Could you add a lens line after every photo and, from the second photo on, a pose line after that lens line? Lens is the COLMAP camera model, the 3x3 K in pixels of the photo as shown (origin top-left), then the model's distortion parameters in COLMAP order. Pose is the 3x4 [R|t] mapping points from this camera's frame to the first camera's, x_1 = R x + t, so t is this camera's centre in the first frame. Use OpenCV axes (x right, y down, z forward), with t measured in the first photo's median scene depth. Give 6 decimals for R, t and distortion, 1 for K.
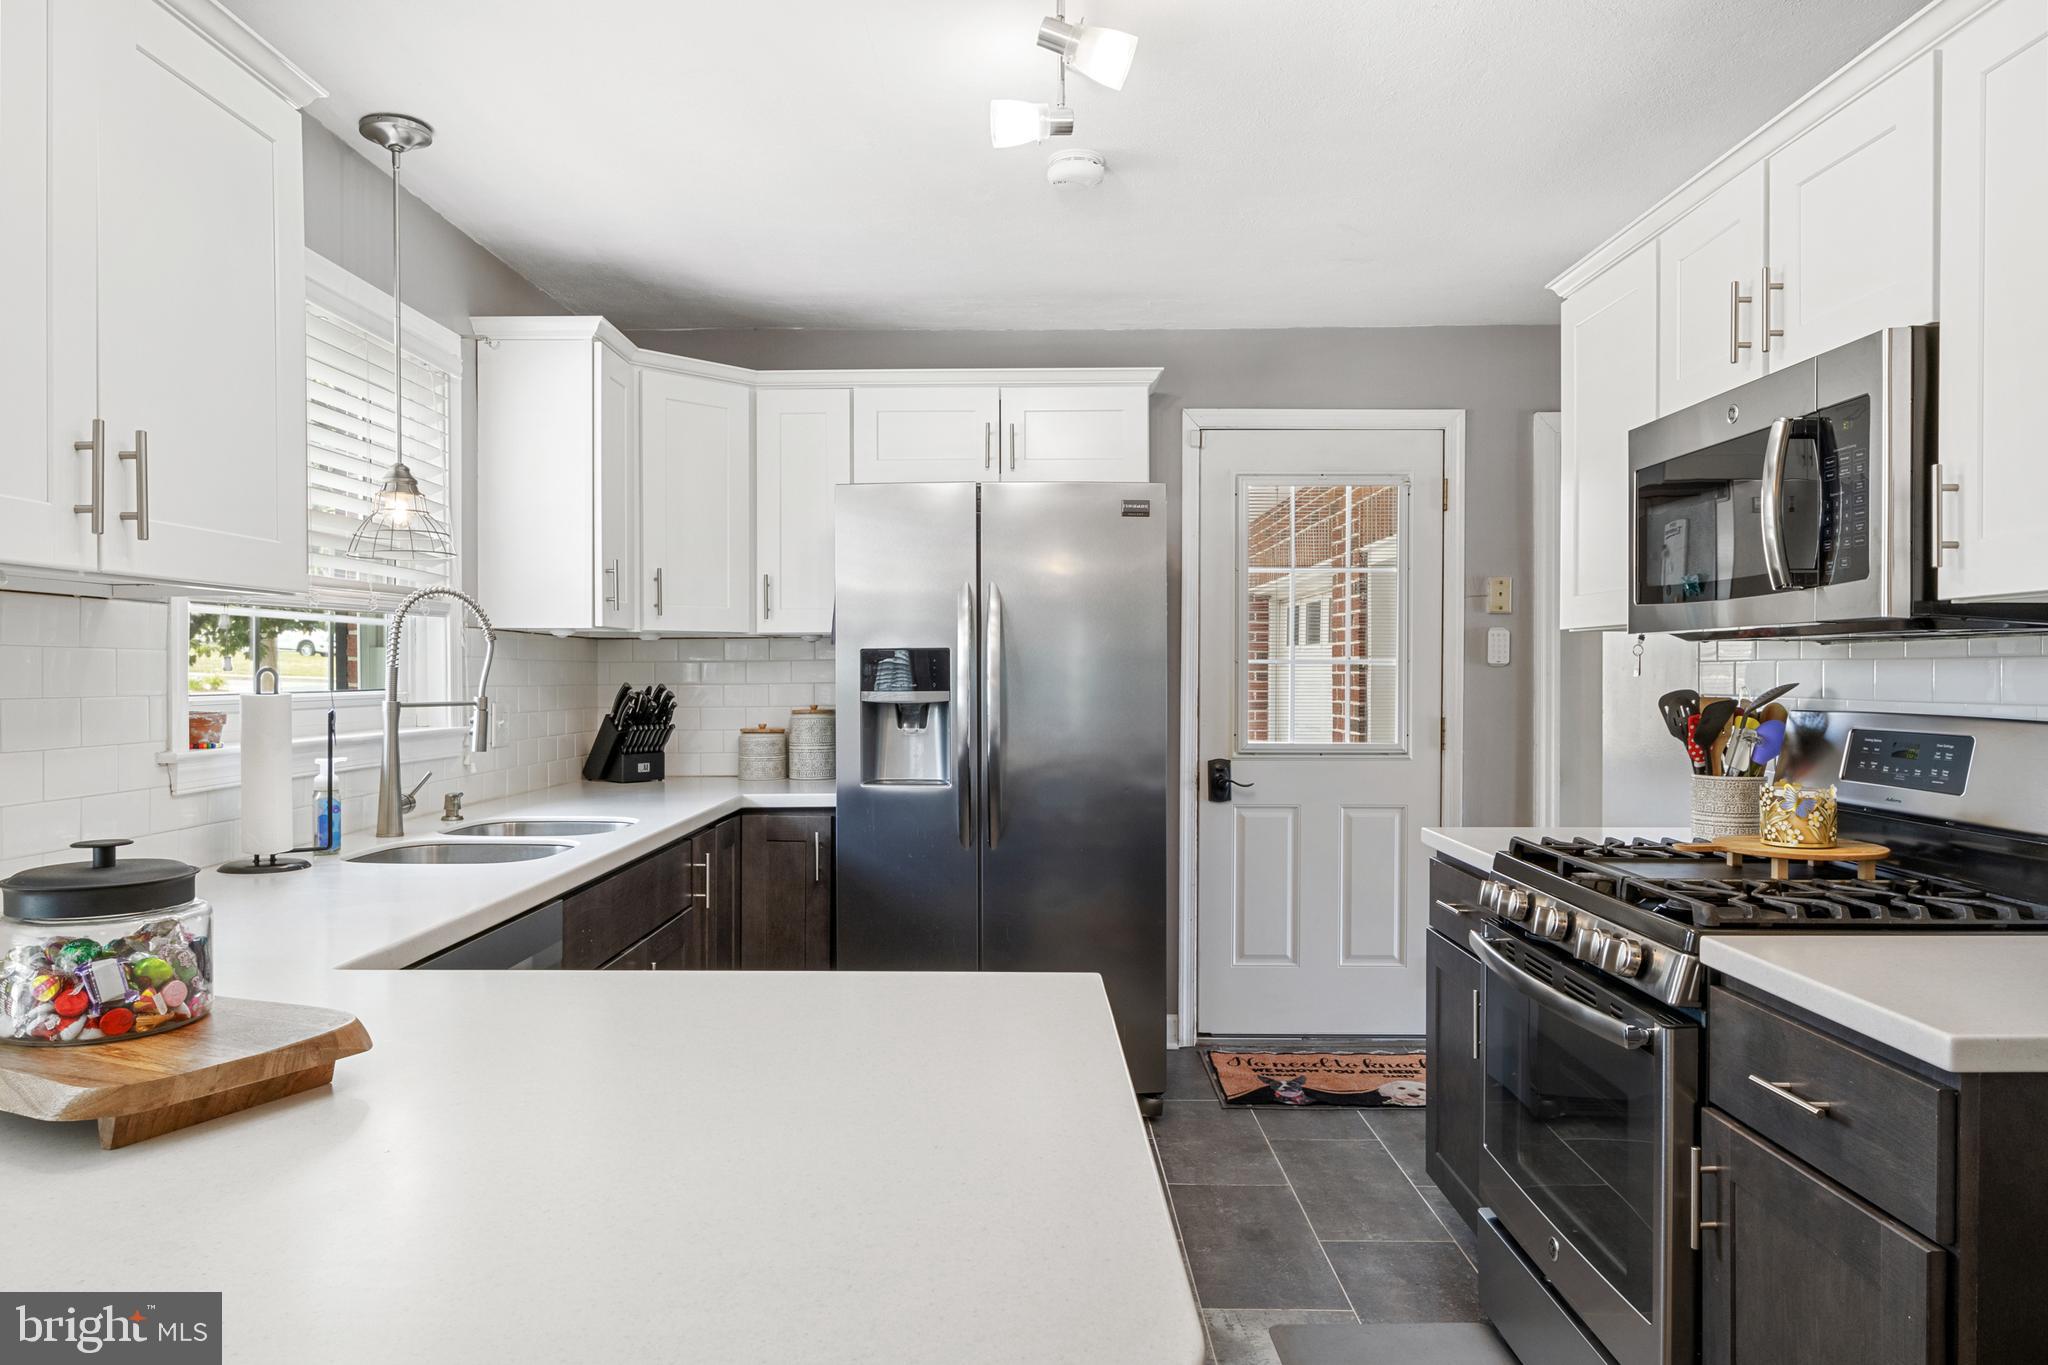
lens RADIAL K [[1279.1, 0, 1025.2], [0, 1279.1, 681.9], [0, 0, 1]] dist [-0.027525, 0.002782]
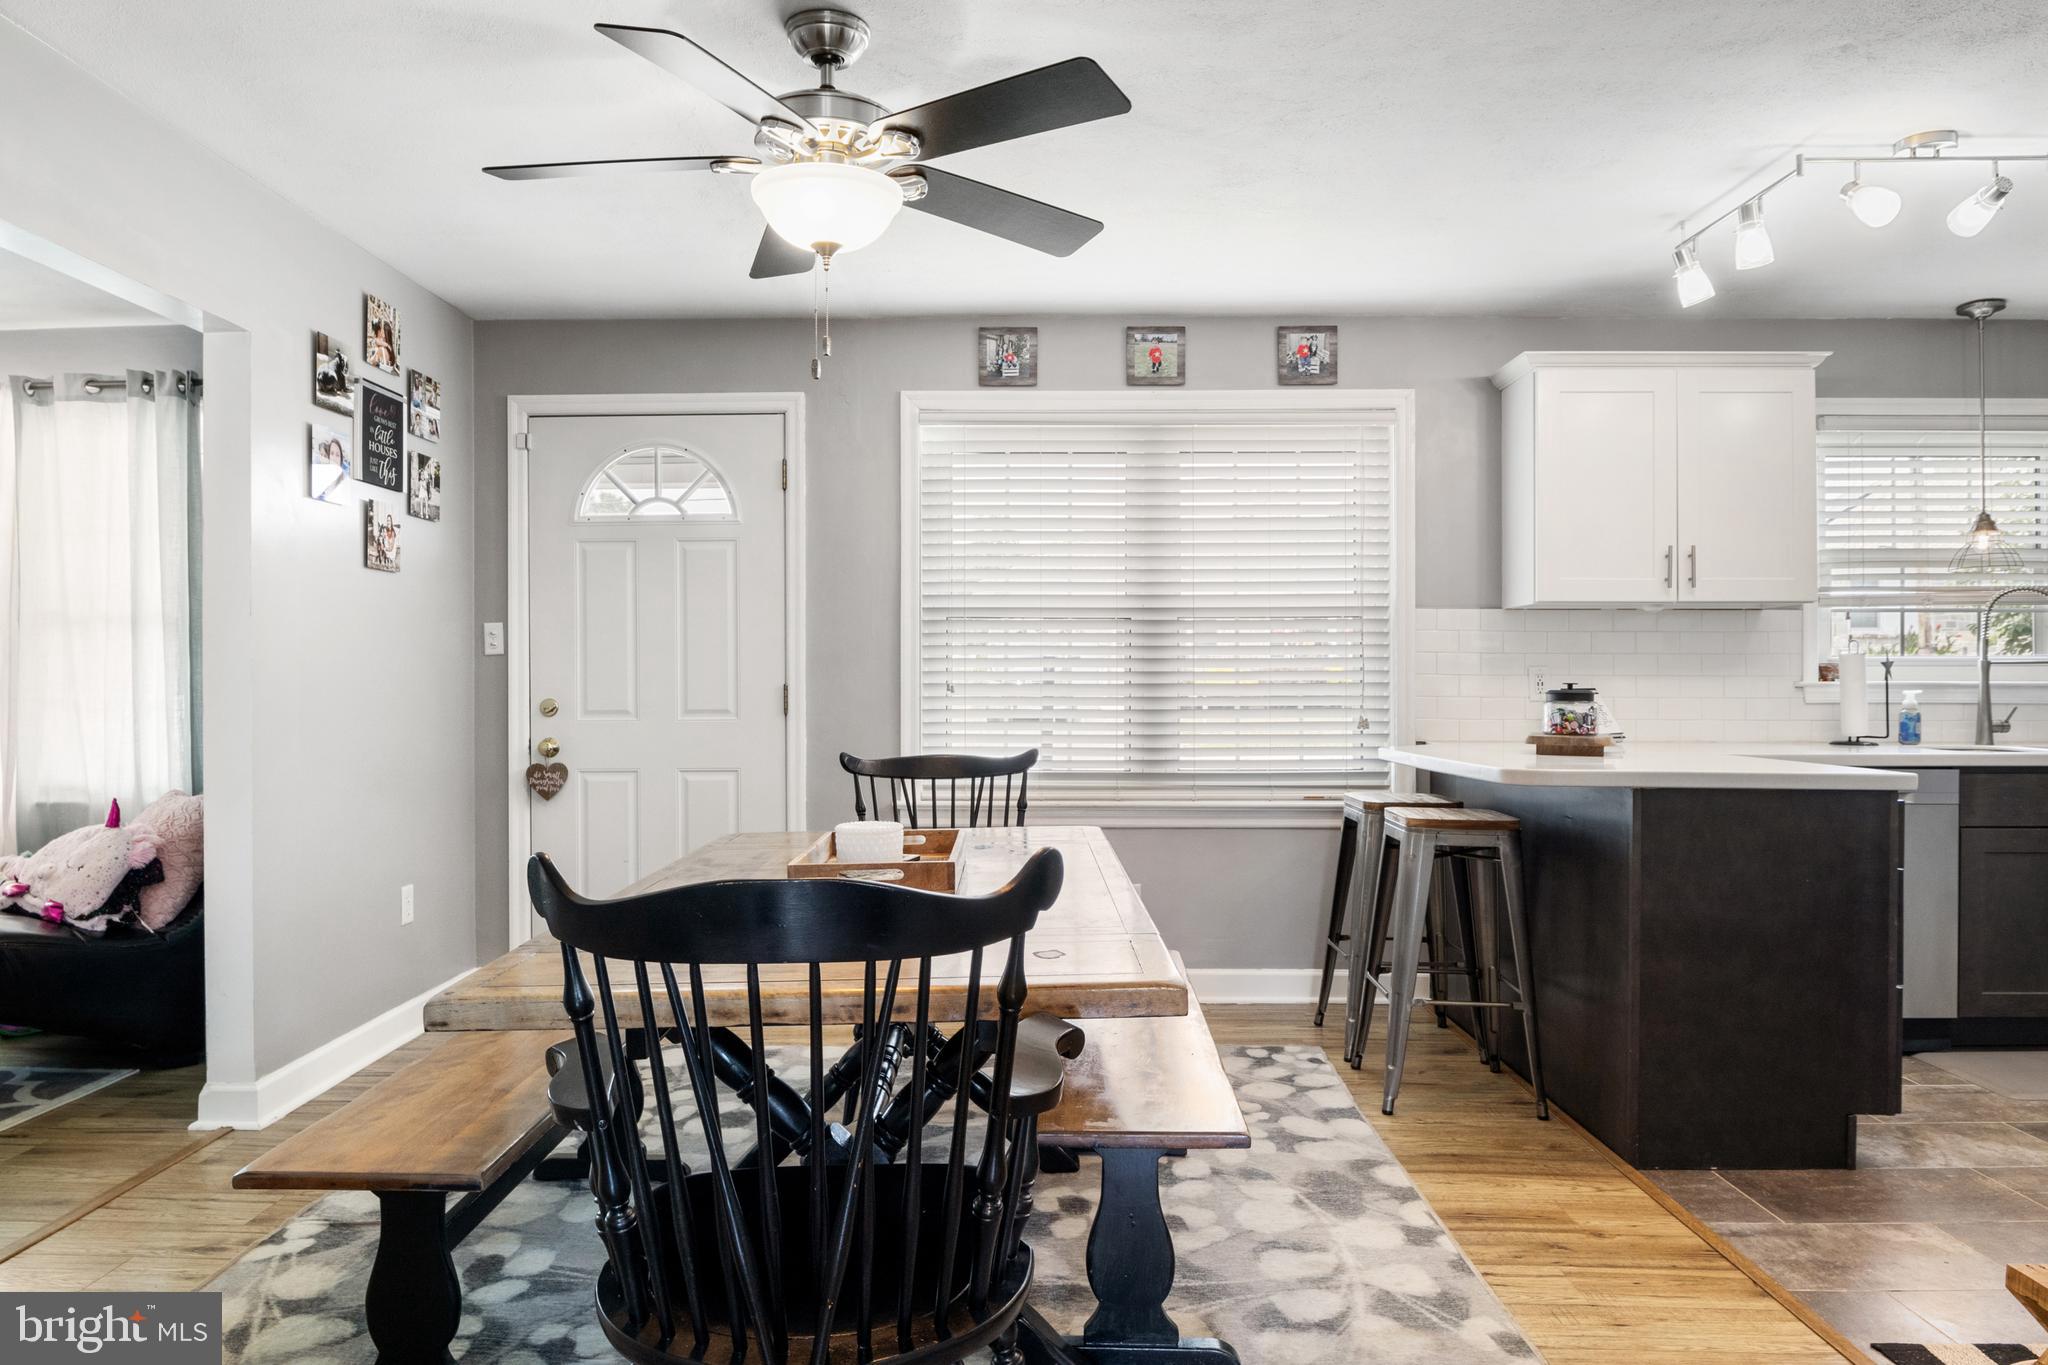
lens RADIAL K [[1279.1, 0, 1027.6], [0, 1279.1, 693.0], [0, 0, 1]] dist [-0.027525, 0.002782]
pose [[-0.016741, 0.001342, -0.999859, 0.801246], [-0.008765, 0.999960, 0.001489, 0.045557], [0.999821, 0.008789, -0.016729, -0.128508]]
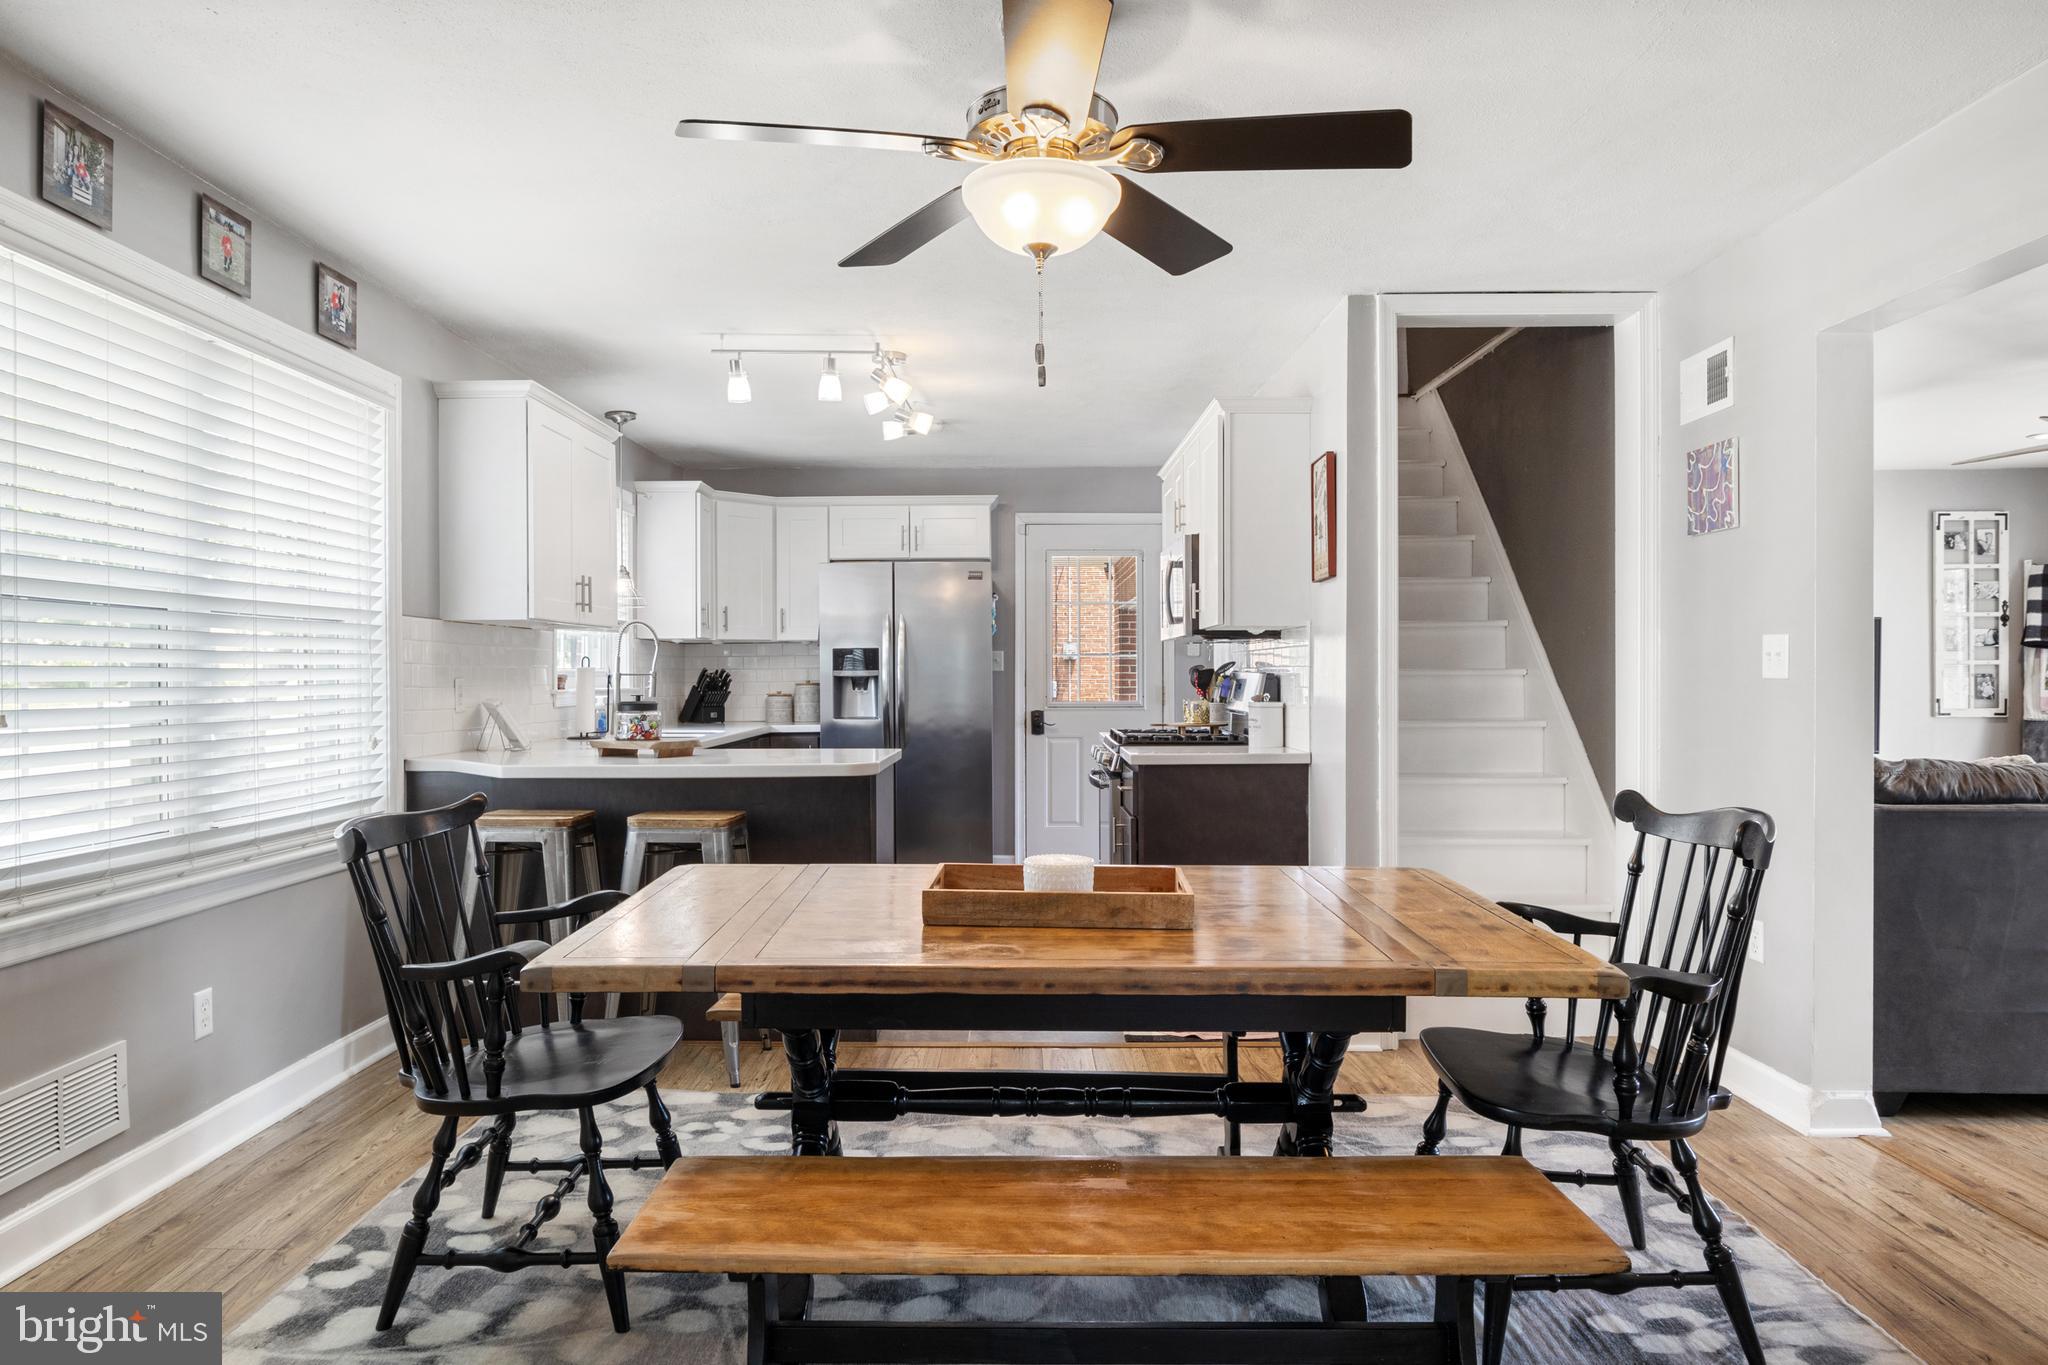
lens RADIAL K [[1279.1, 0, 1015.5], [0, 1279.1, 671.8], [0, 0, 1]] dist [-0.027525, 0.002782]
pose [[0.999991, -0.003721, 0.001862, 0.135540], [0.003738, 0.999952, -0.009082, 0.026335], [-0.001828, 0.009089, 0.999957, -0.877649]]
